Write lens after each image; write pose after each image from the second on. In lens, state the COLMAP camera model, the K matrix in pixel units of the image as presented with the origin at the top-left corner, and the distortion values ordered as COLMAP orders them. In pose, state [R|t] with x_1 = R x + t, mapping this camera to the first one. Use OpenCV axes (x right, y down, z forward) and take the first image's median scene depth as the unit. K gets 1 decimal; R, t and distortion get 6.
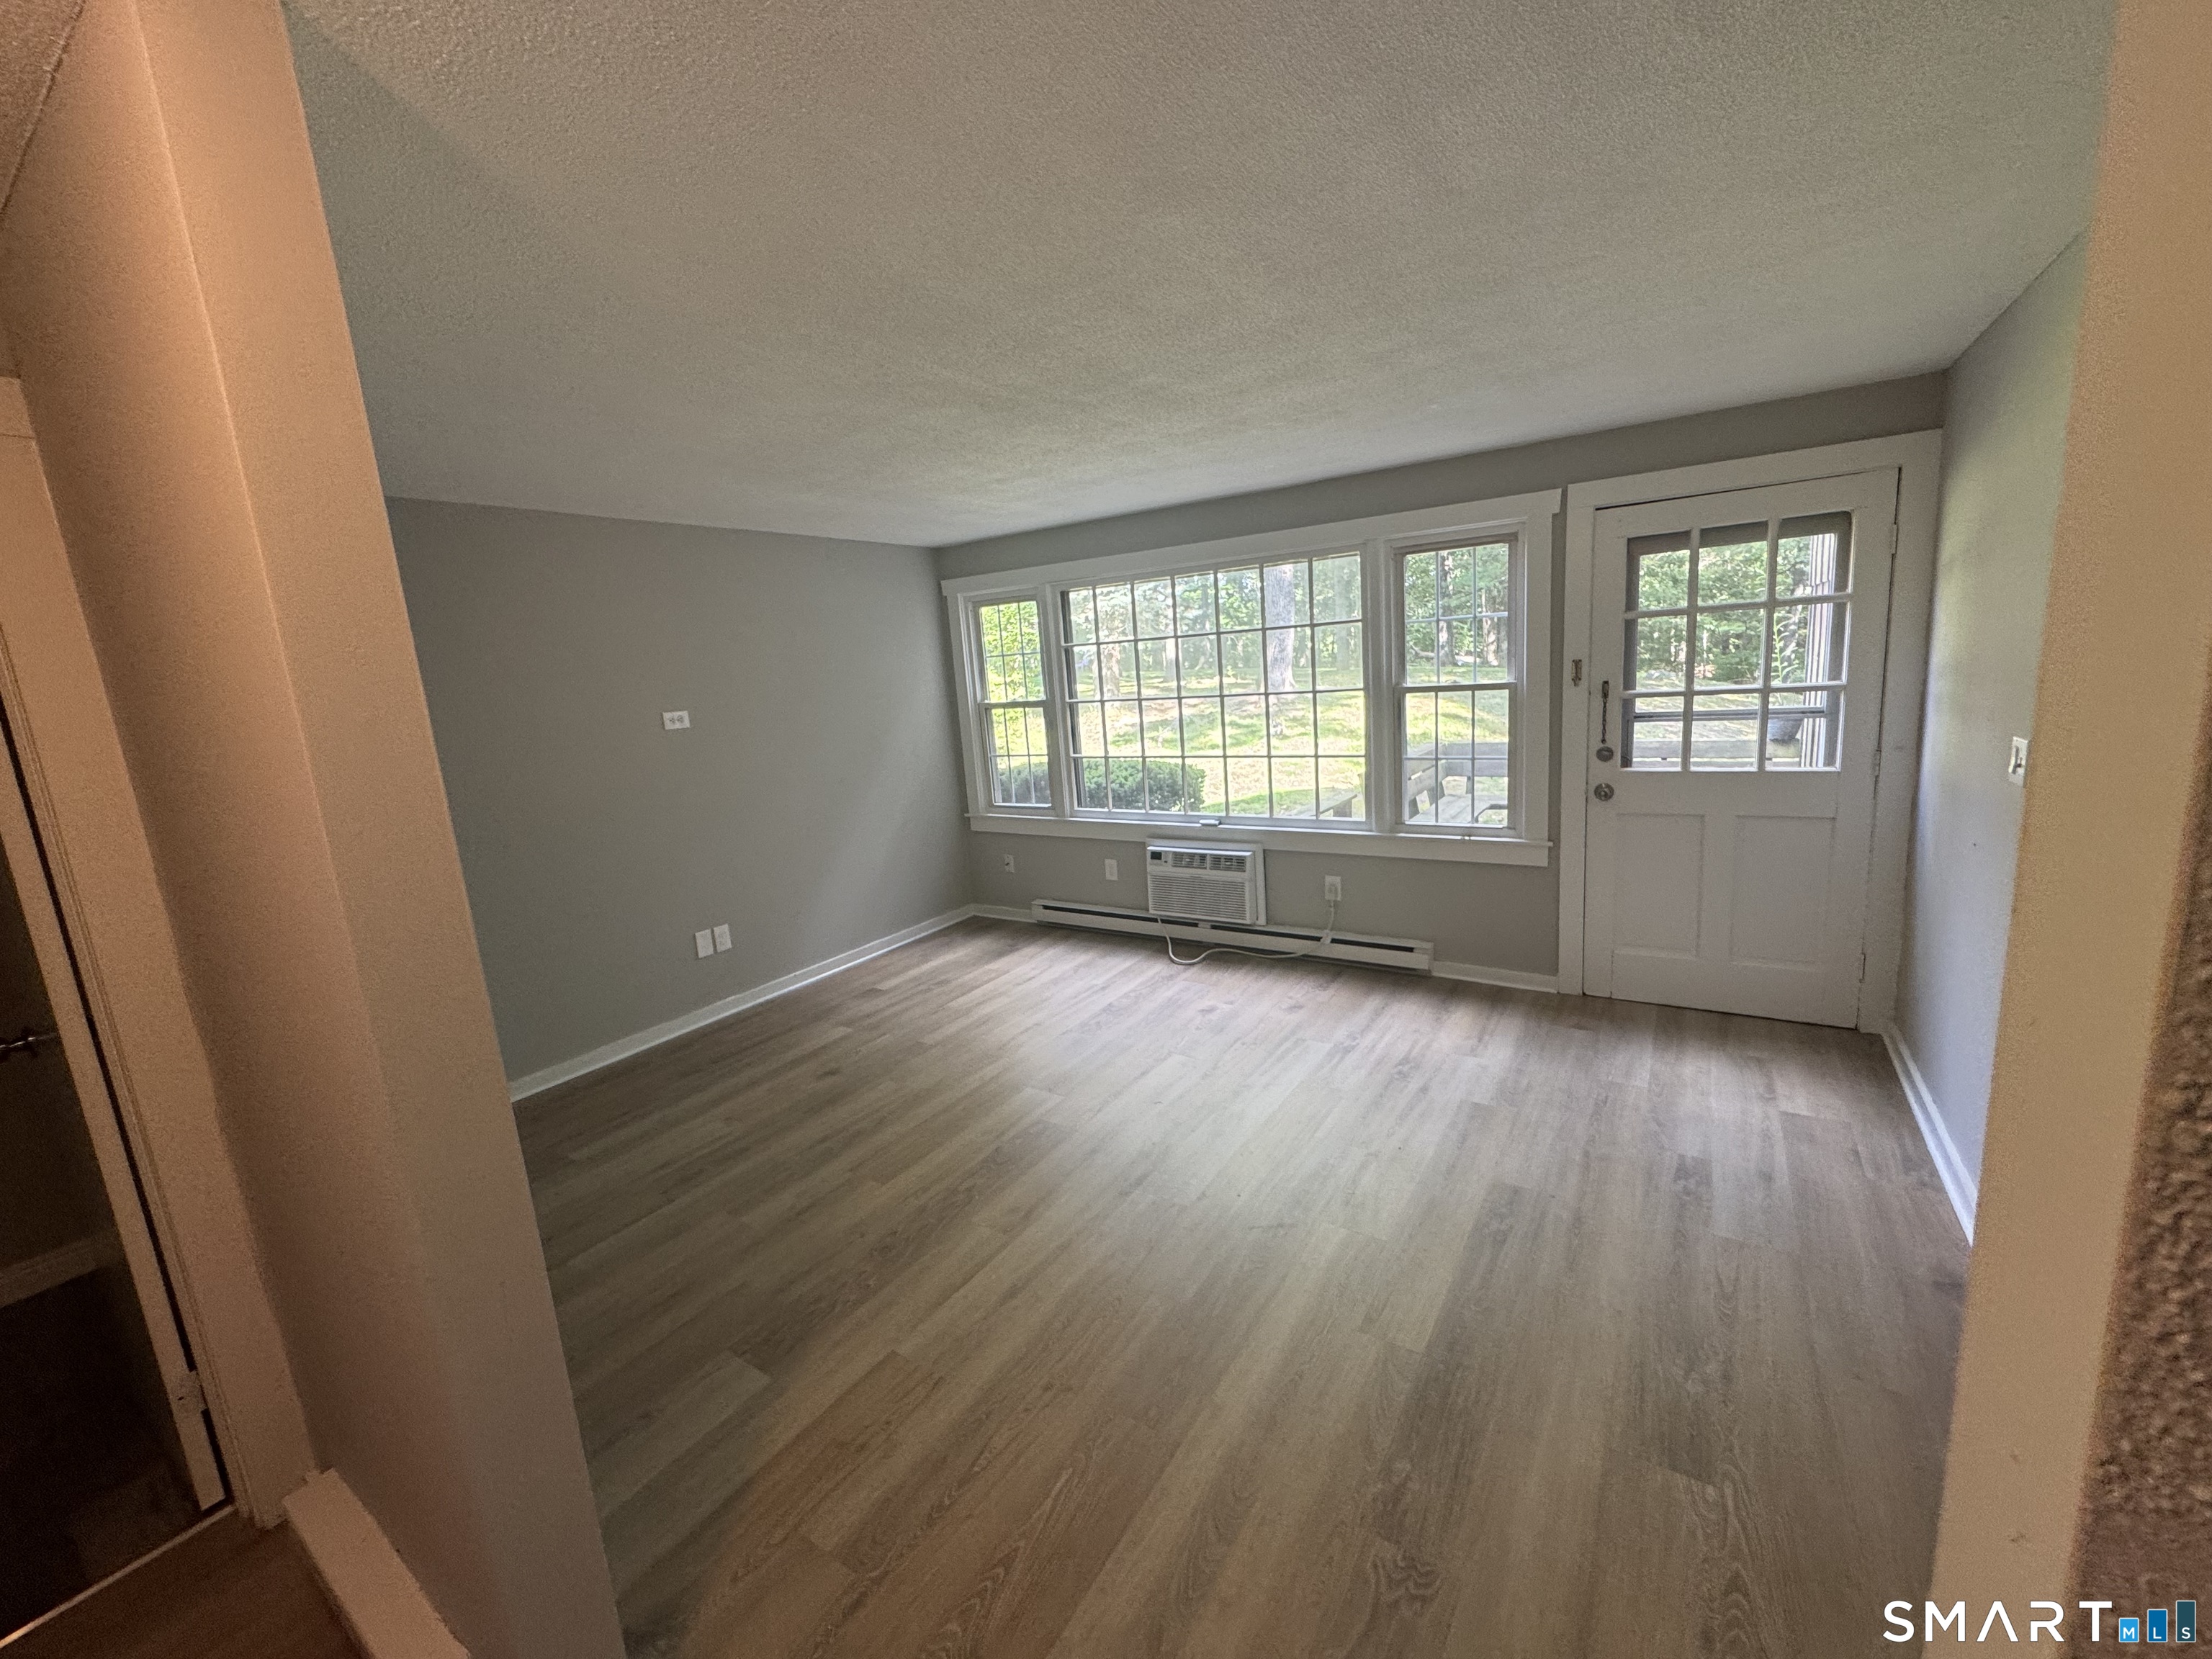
lens RADIAL K [[885.9, 0, 1110.6], [0, 885.9, 828.5], [0, 0, 1]] dist [-0.005045, 0.000701]
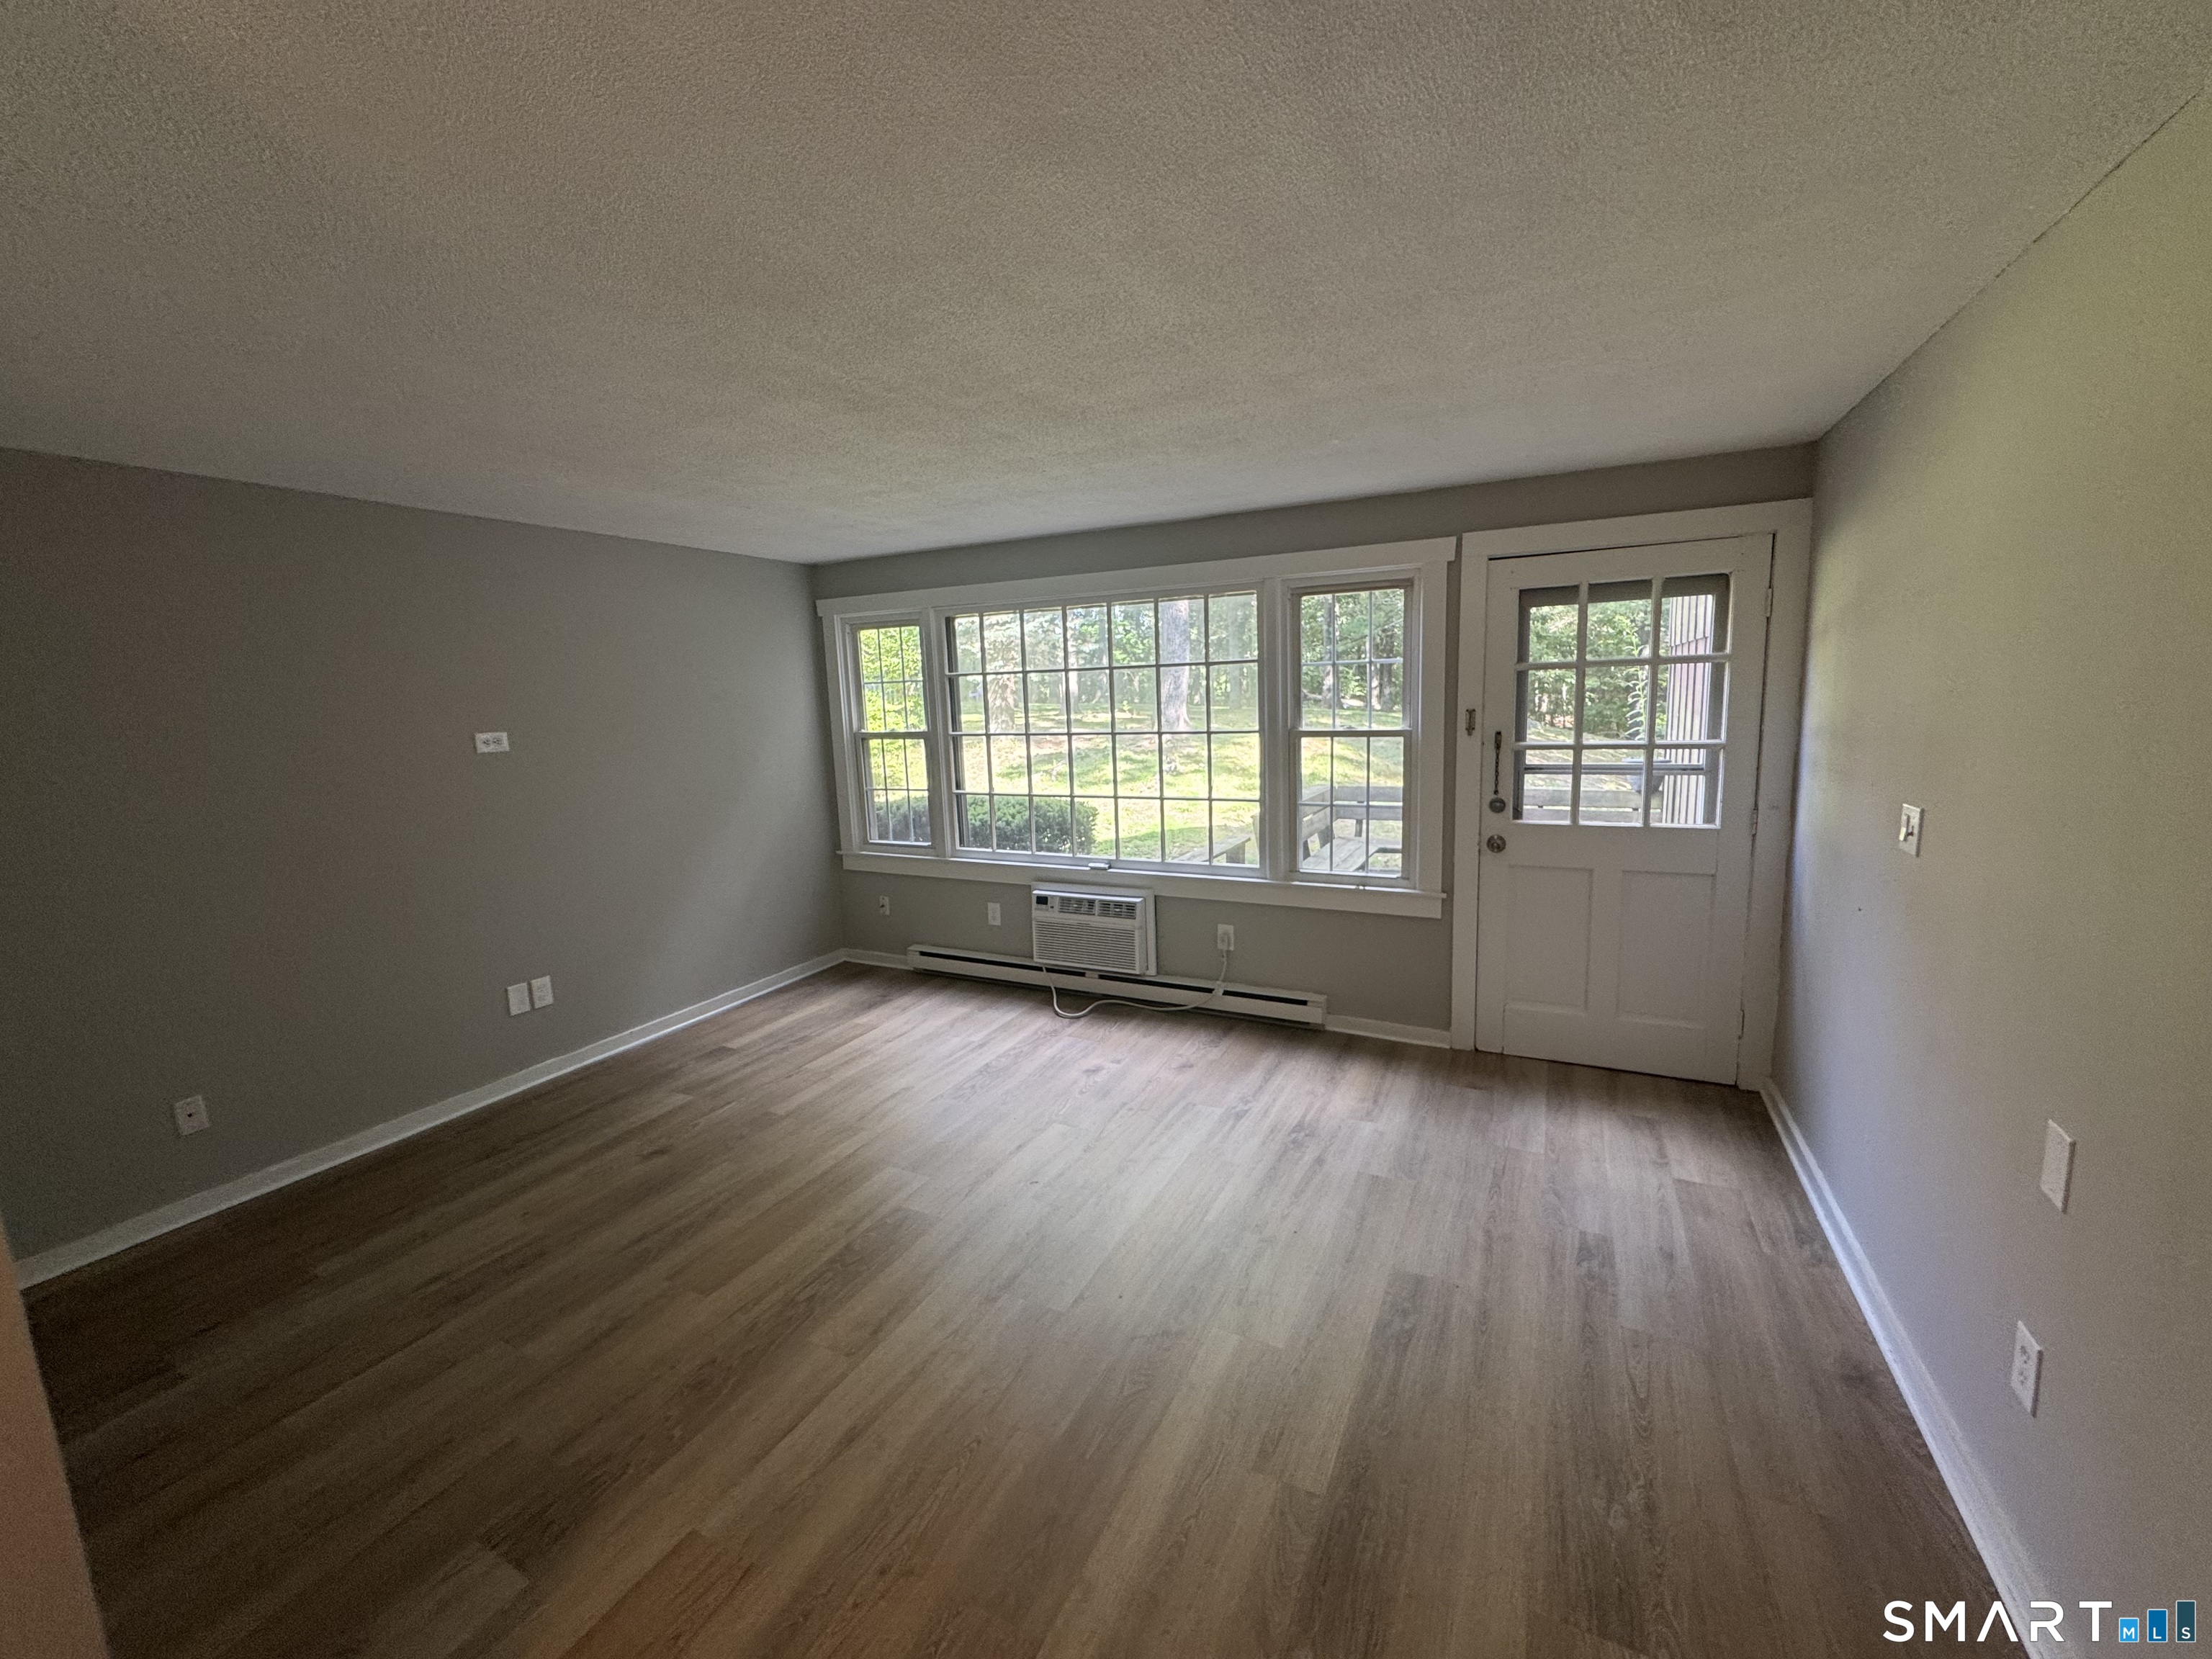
lens RADIAL K [[885.9, 0, 1110.6], [0, 885.9, 828.5], [0, 0, 1]] dist [-0.005045, 0.000701]
pose [[0.992845, 0.018889, 0.117904, 0.015654], [-0.014708, 0.999235, -0.036235, -0.017116], [-0.118498, 0.034241, 0.992364, 0.075957]]
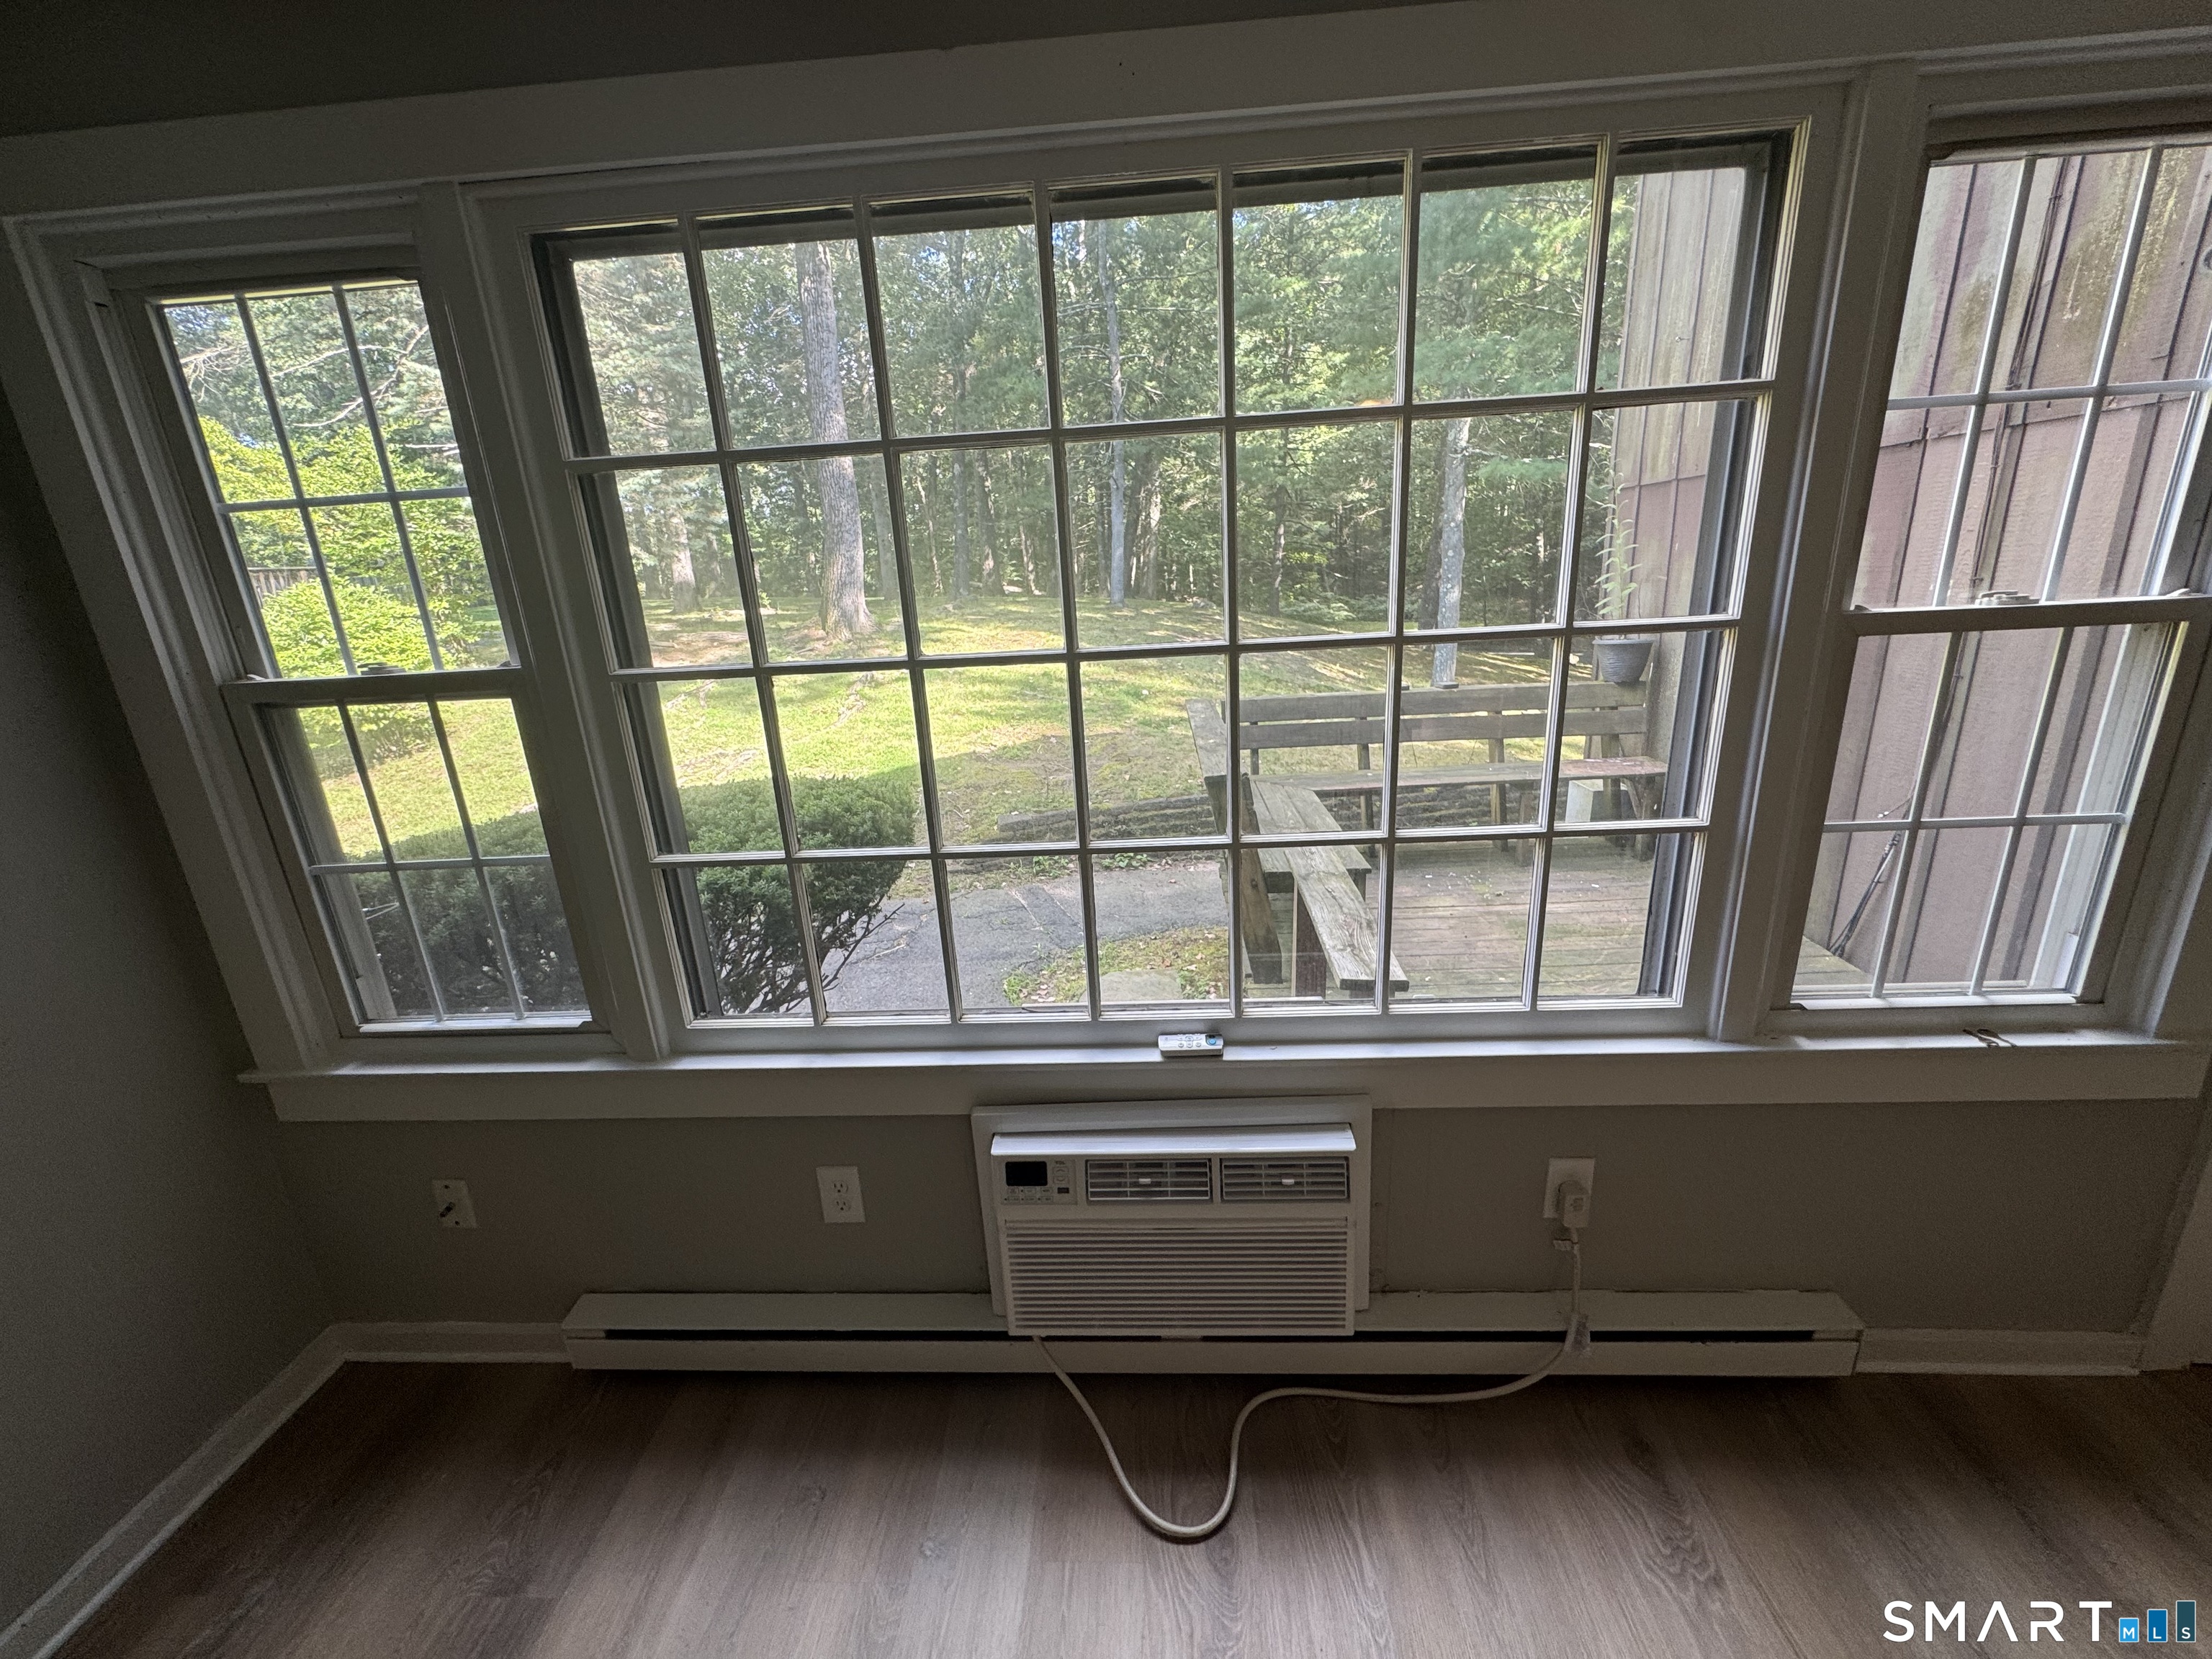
lens RADIAL K [[885.9, 0, 1110.6], [0, 885.9, 828.5], [0, 0, 1]] dist [-0.005045, 0.000701]
pose [[0.864721, -0.120166, 0.487666, -0.081327], [0.083410, 0.991832, 0.096497, -0.159582], [-0.495279, -0.042767, 0.867681, 0.990678]]
